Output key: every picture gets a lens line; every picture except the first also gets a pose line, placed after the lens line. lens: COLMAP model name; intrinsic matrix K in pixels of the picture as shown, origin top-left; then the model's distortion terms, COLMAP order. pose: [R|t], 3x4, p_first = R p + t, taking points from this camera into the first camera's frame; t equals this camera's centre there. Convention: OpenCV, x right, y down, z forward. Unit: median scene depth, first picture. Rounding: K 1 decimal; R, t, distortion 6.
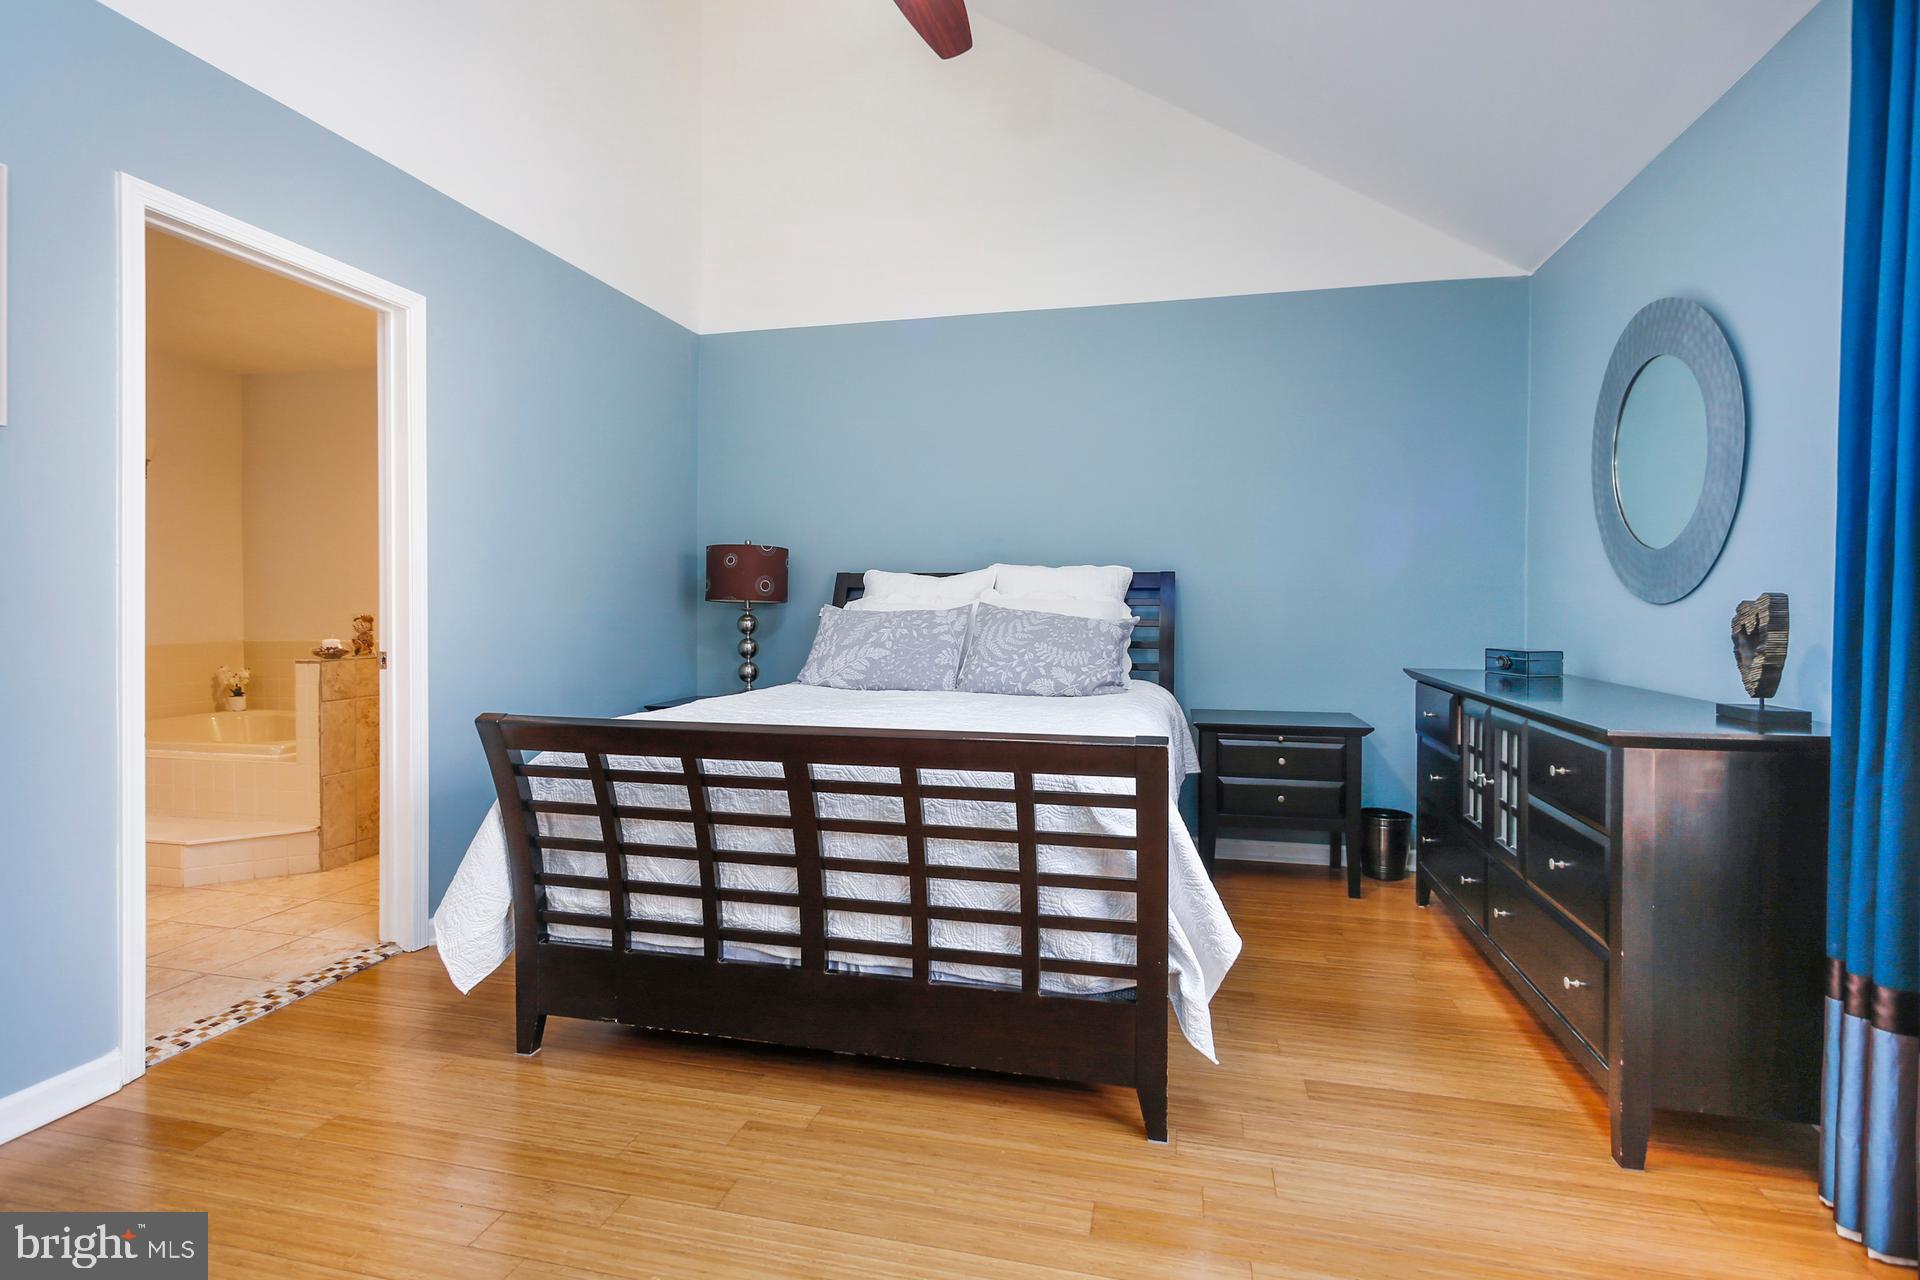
lens RADIAL K [[930.1, 0, 962.1], [0, 930.1, 618.9], [0, 0, 1]] dist [0.012748, 0.000774]
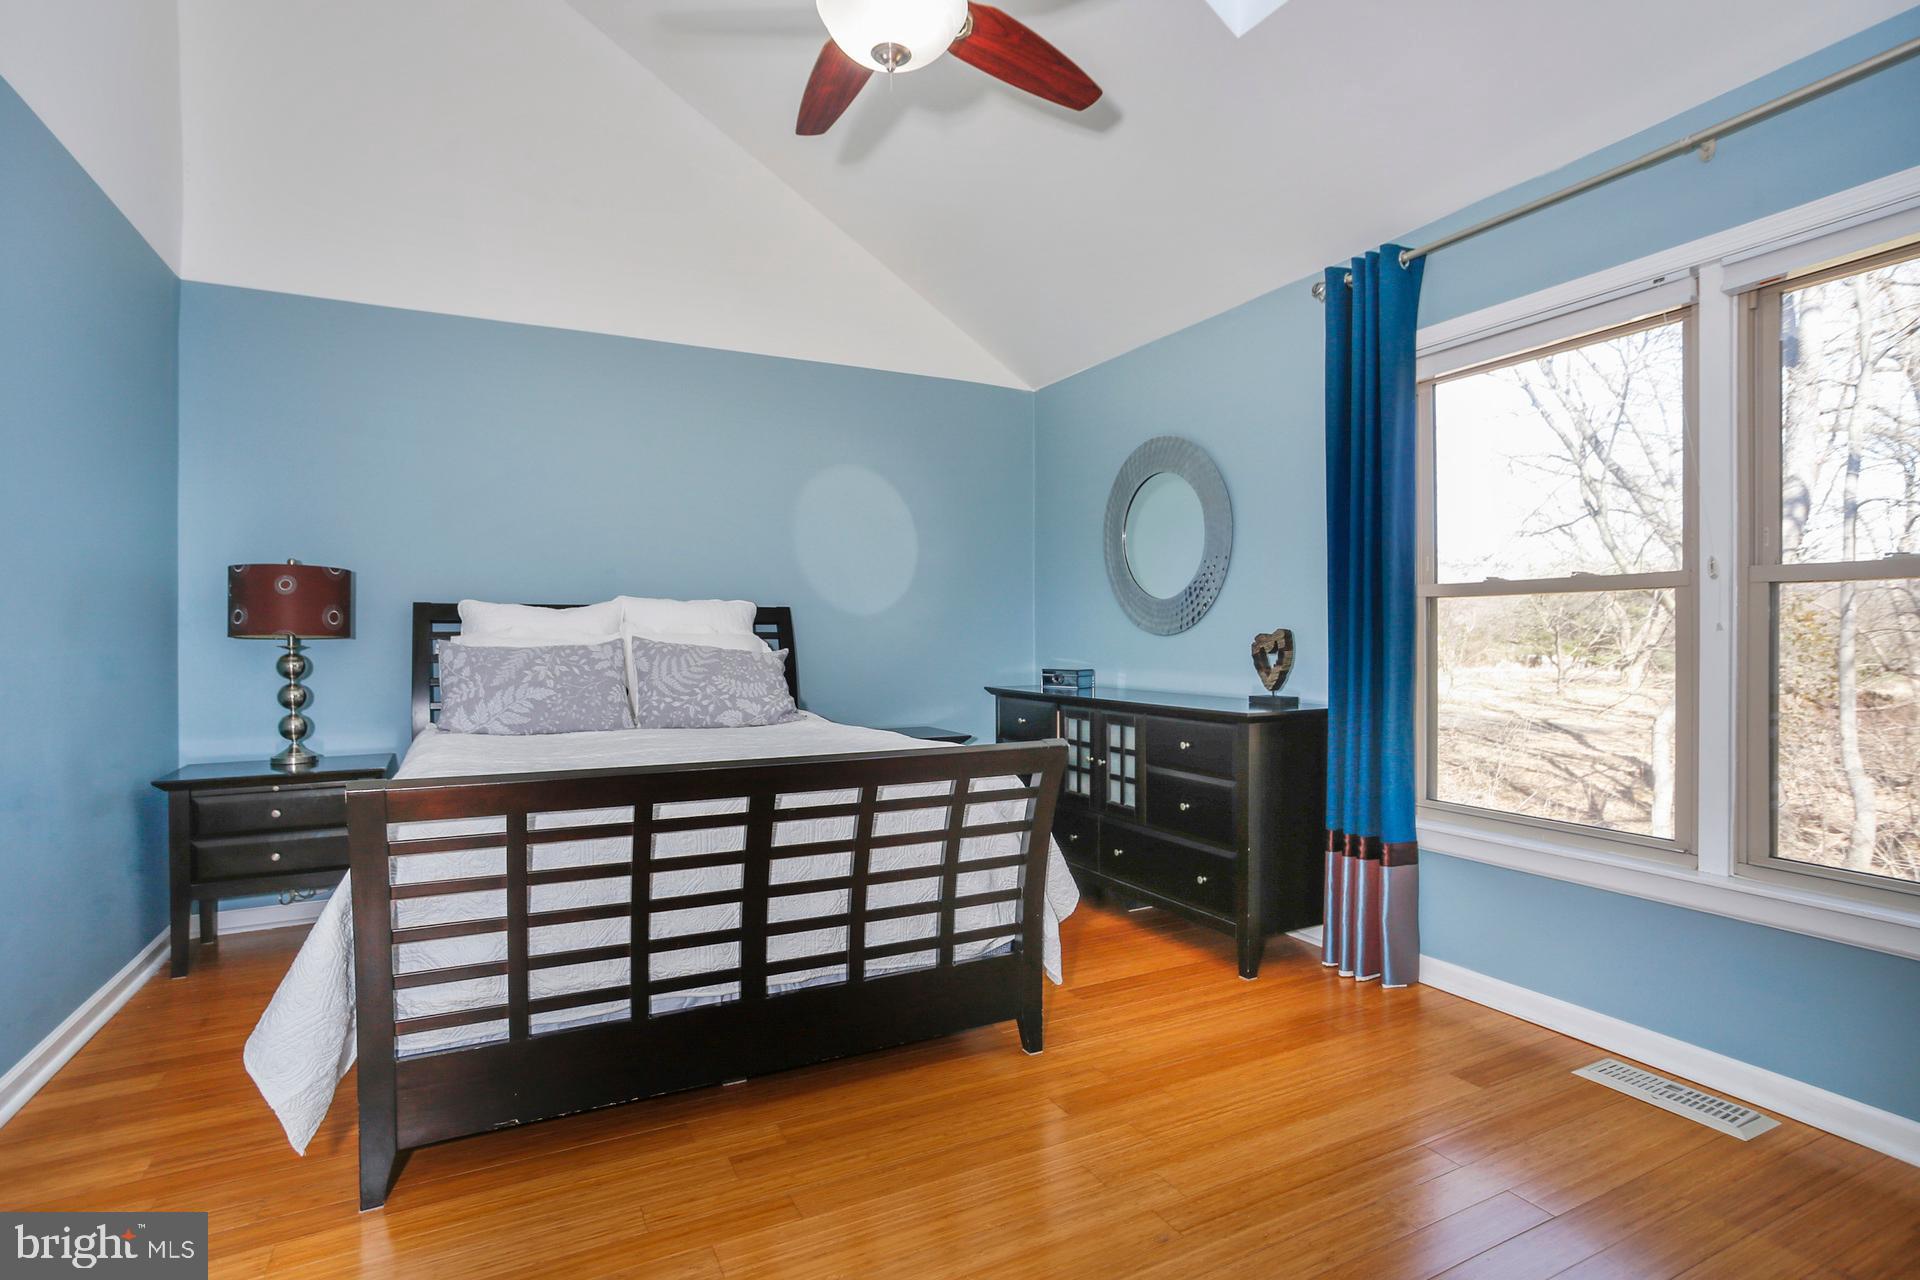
lens RADIAL K [[948.9, 0, 962.8], [0, 948.9, 648.9], [0, 0, 1]] dist [-0.023321, 0.000600]
pose [[0.755583, -0.014280, 0.654897, -0.448327], [0.015283, 0.999875, 0.004170, -0.004541], [-0.654874, 0.006858, 0.755707, 0.046079]]
